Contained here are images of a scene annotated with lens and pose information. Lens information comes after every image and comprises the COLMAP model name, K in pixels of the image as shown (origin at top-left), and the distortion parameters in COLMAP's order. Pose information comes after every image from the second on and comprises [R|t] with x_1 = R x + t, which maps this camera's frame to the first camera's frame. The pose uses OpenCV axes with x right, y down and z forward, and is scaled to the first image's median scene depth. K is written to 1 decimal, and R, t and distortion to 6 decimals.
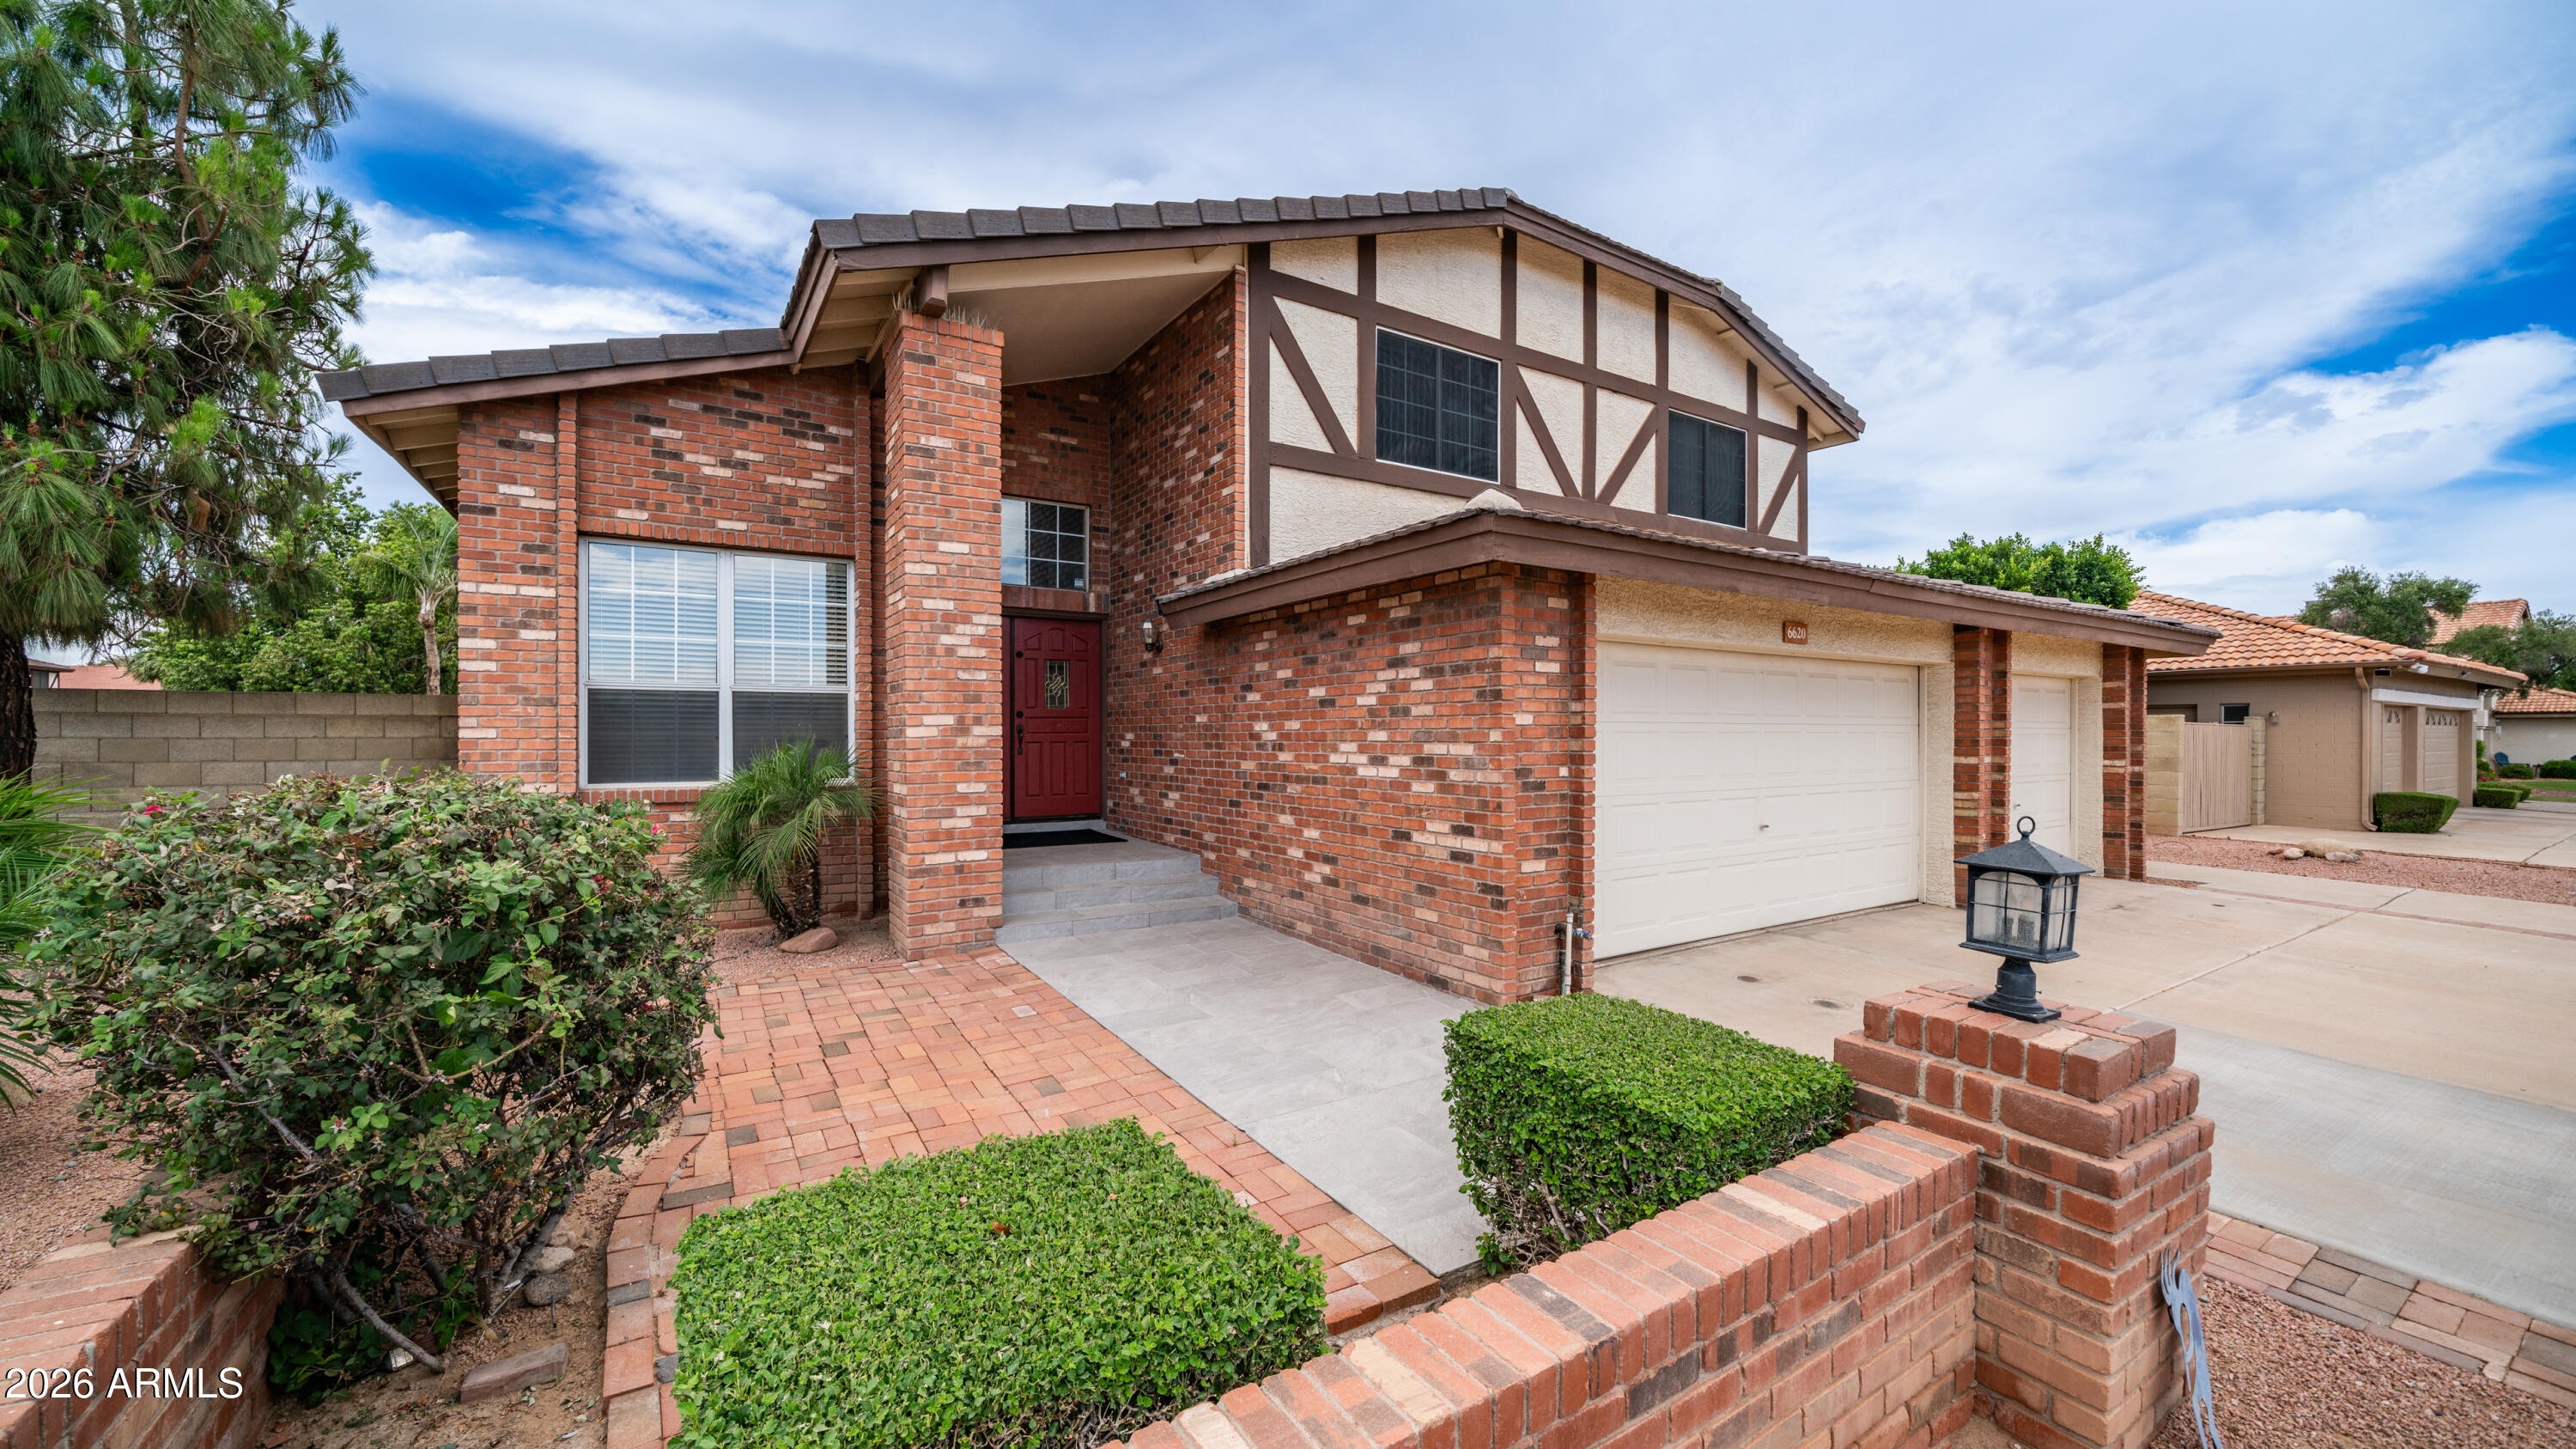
lens RADIAL K [[947.3, 0, 1287.0], [0, 947.3, 731.7], [0, 0, 1]] dist [-0.002625, -0.000002]
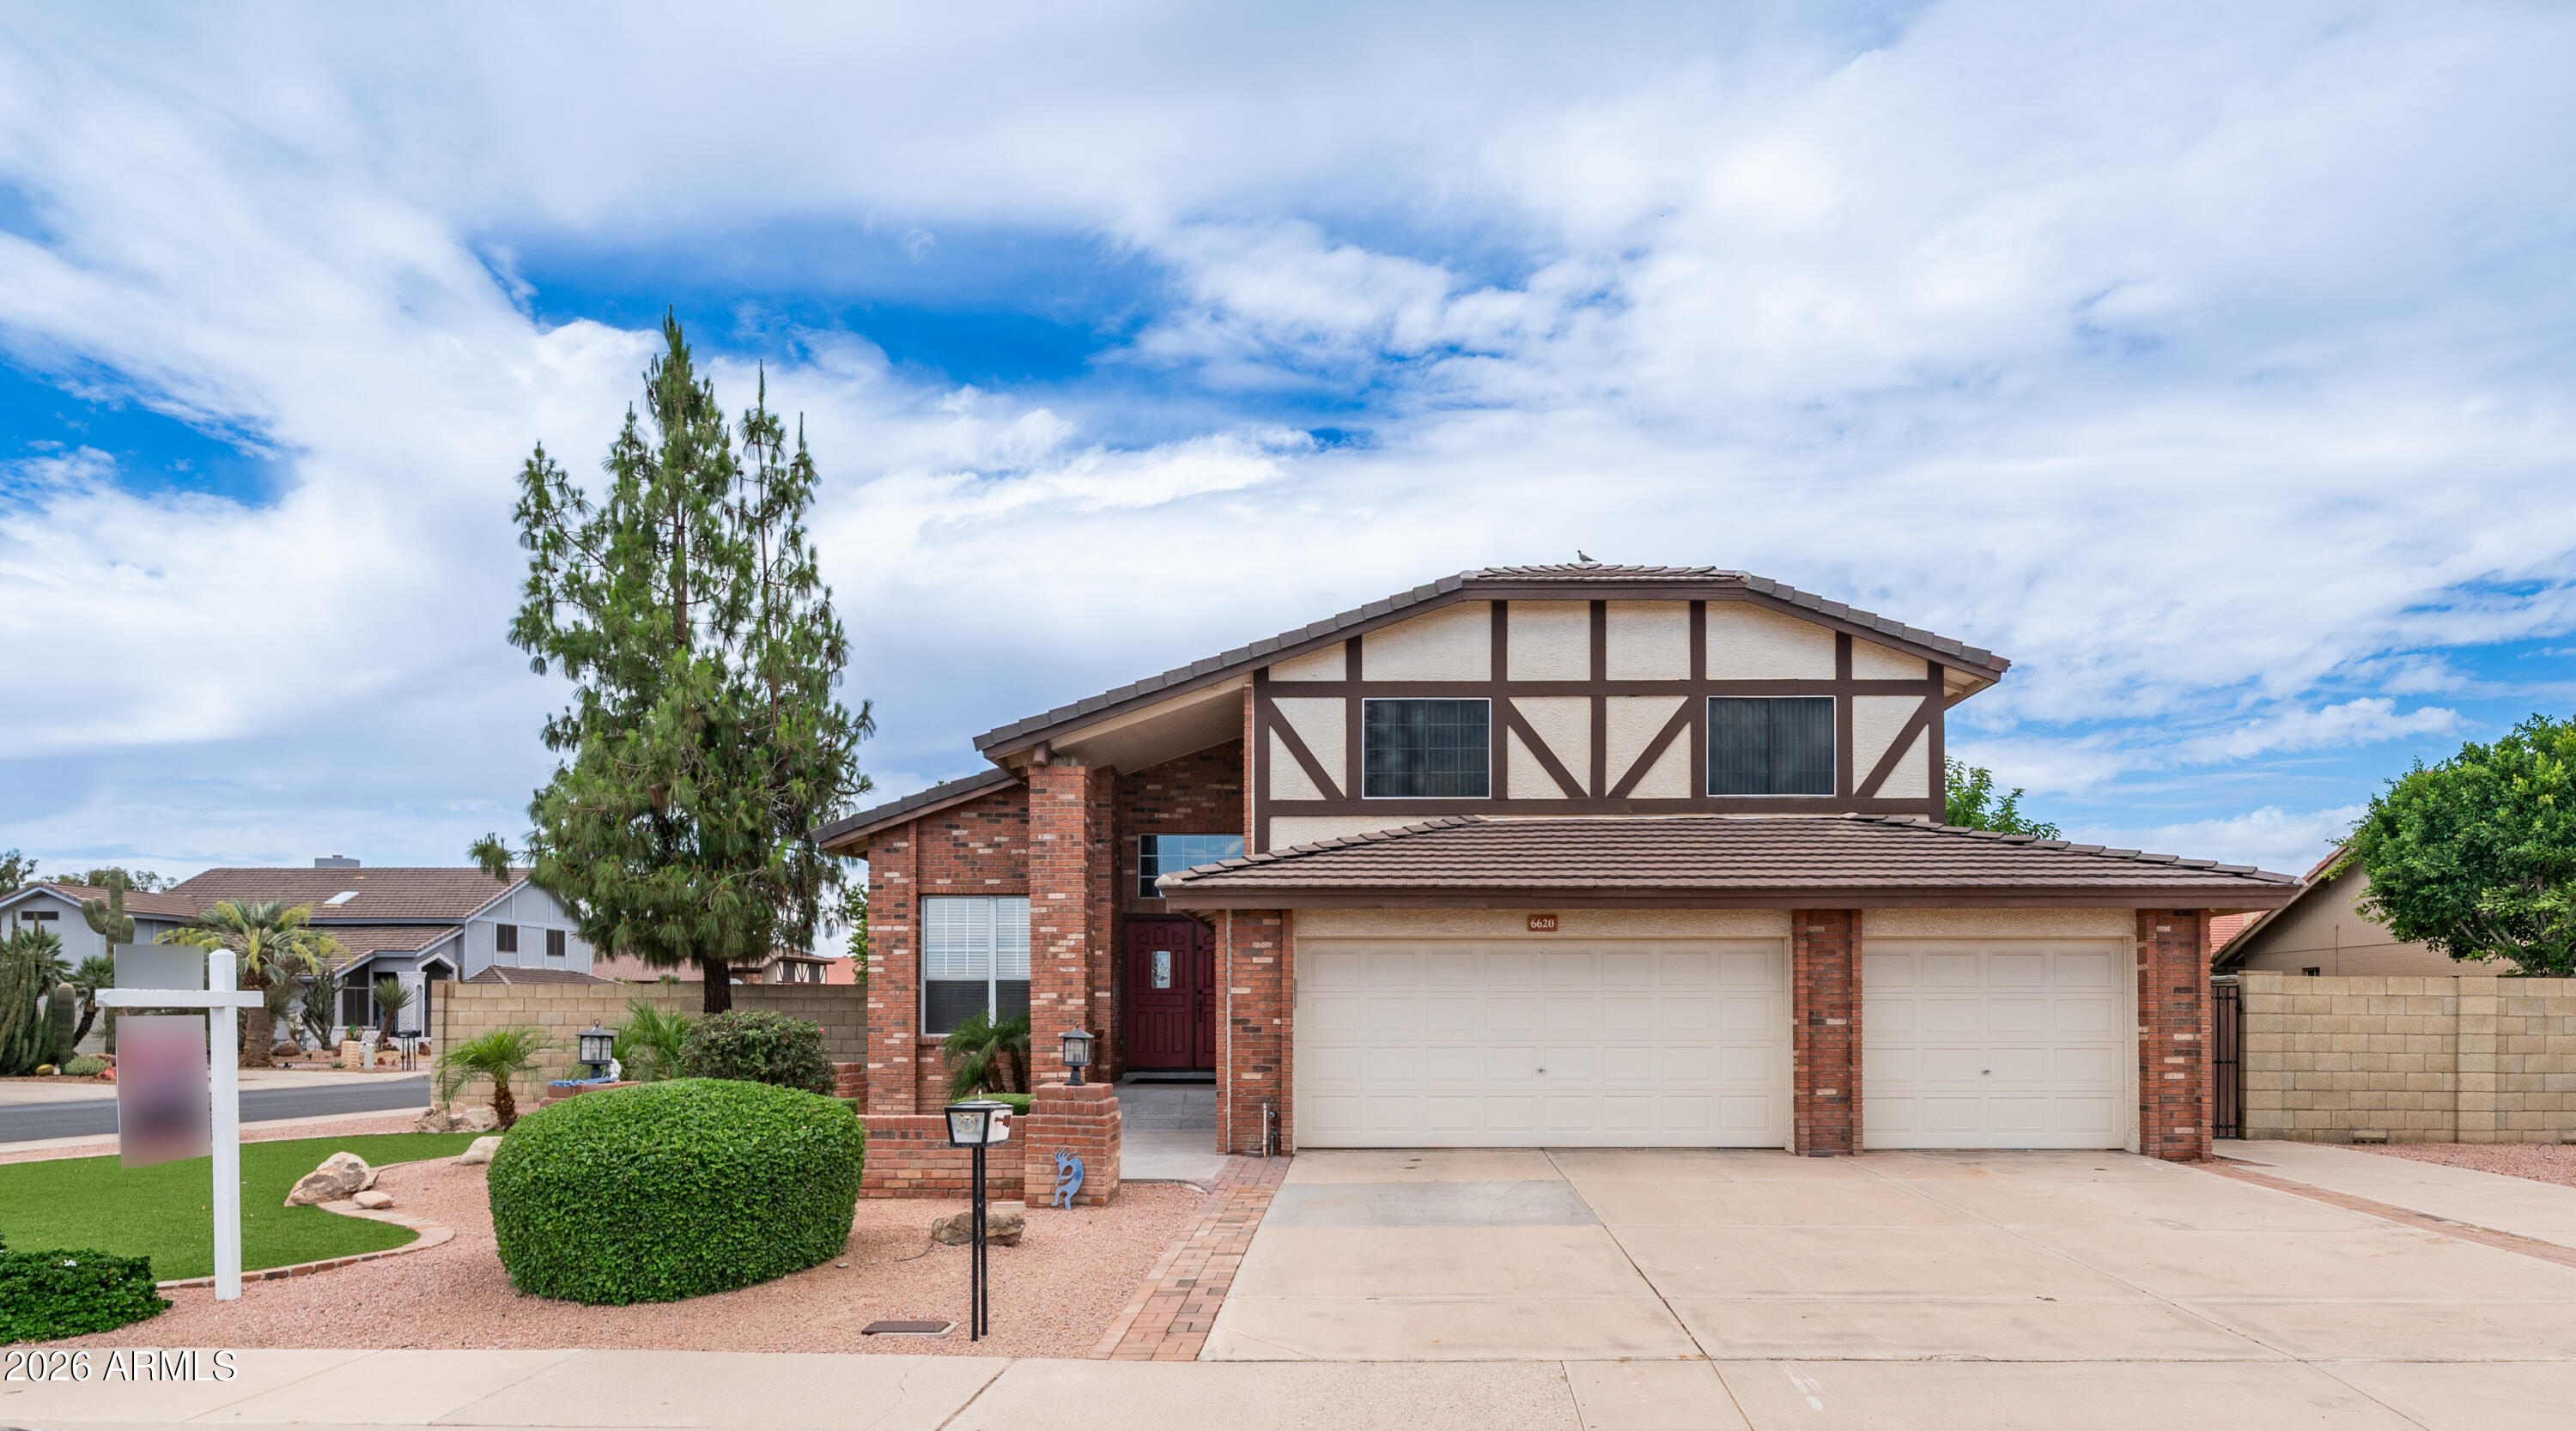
lens RADIAL K [[1378.1, 0, 1347.5], [0, 1378.1, 1001.6], [0, 0, 1]] dist [-0.002217, -0.000081]
pose [[0.846840, -0.008577, -0.531779, 1.188325], [0.001781, 0.999910, -0.013291, 0.027424], [0.531846, 0.010308, 0.846779, -0.702401]]
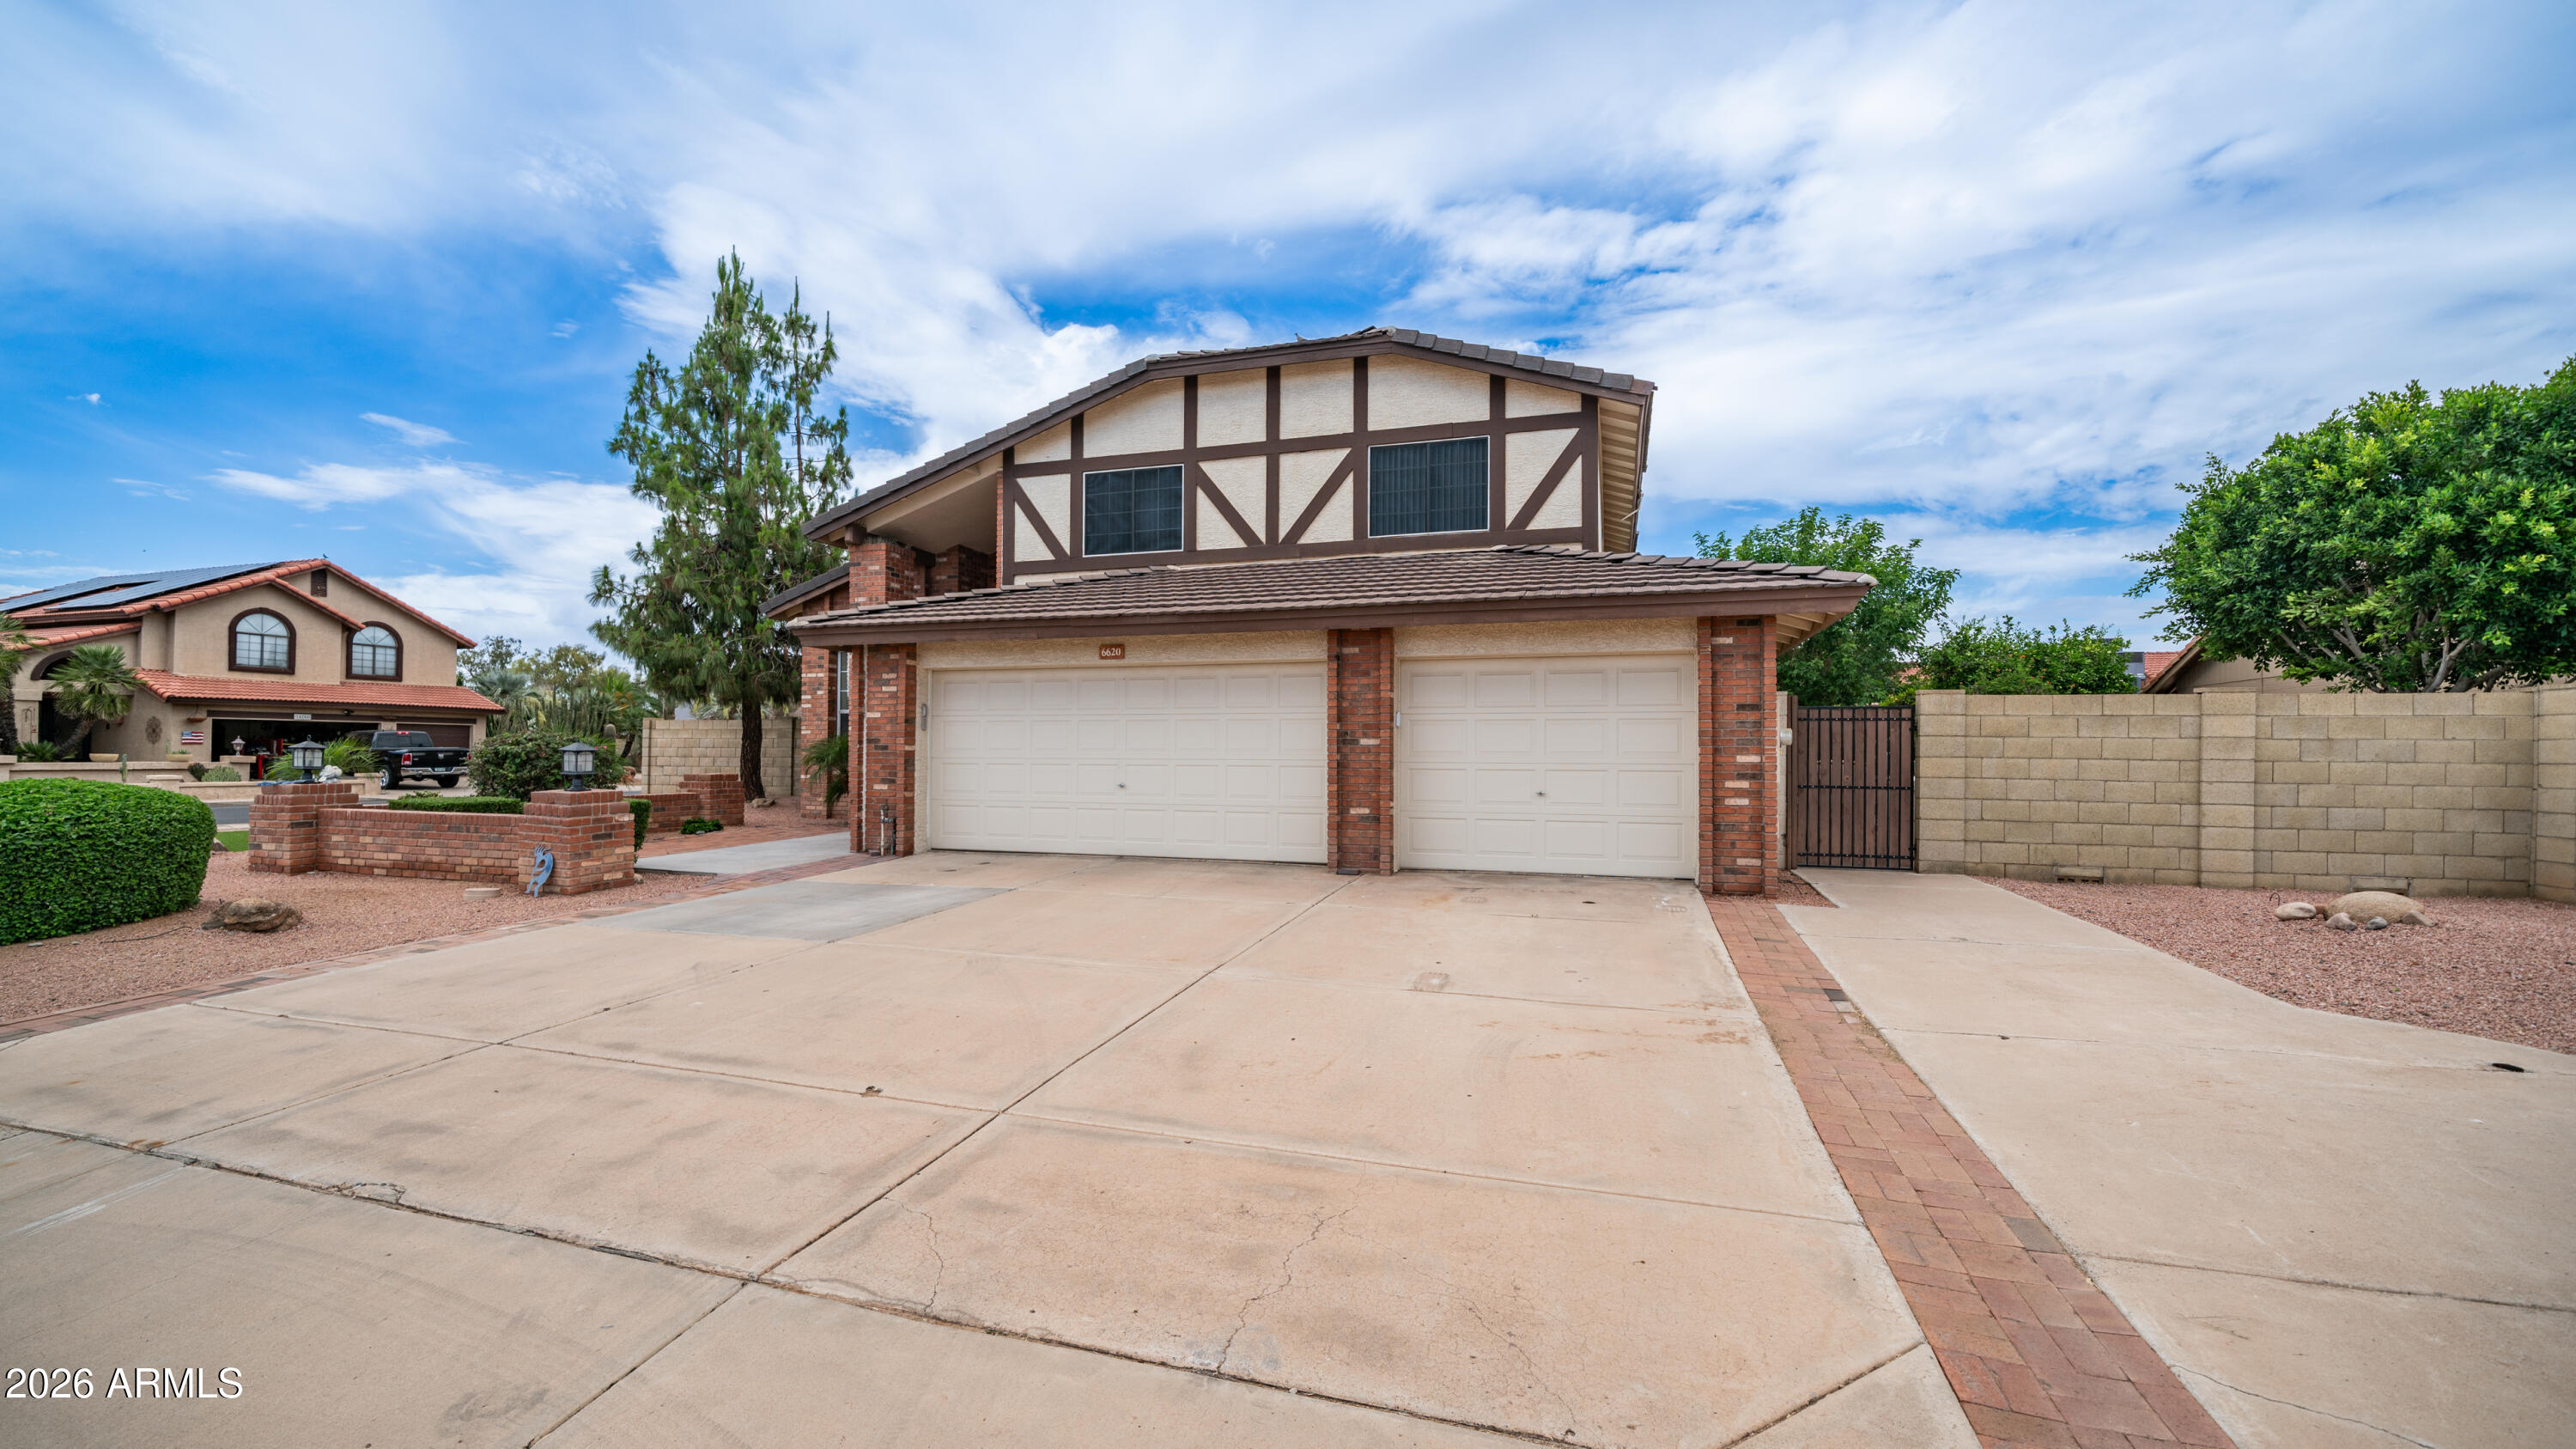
lens RADIAL K [[947.3, 0, 1269.0], [0, 947.3, 736.6], [0, 0, 1]] dist [-0.002625, -0.000002]
pose [[0.665423, -0.010727, -0.746389, 1.598087], [-0.002448, 0.999860, -0.016552, 0.044648], [0.746463, 0.012841, 0.665304, 0.190978]]
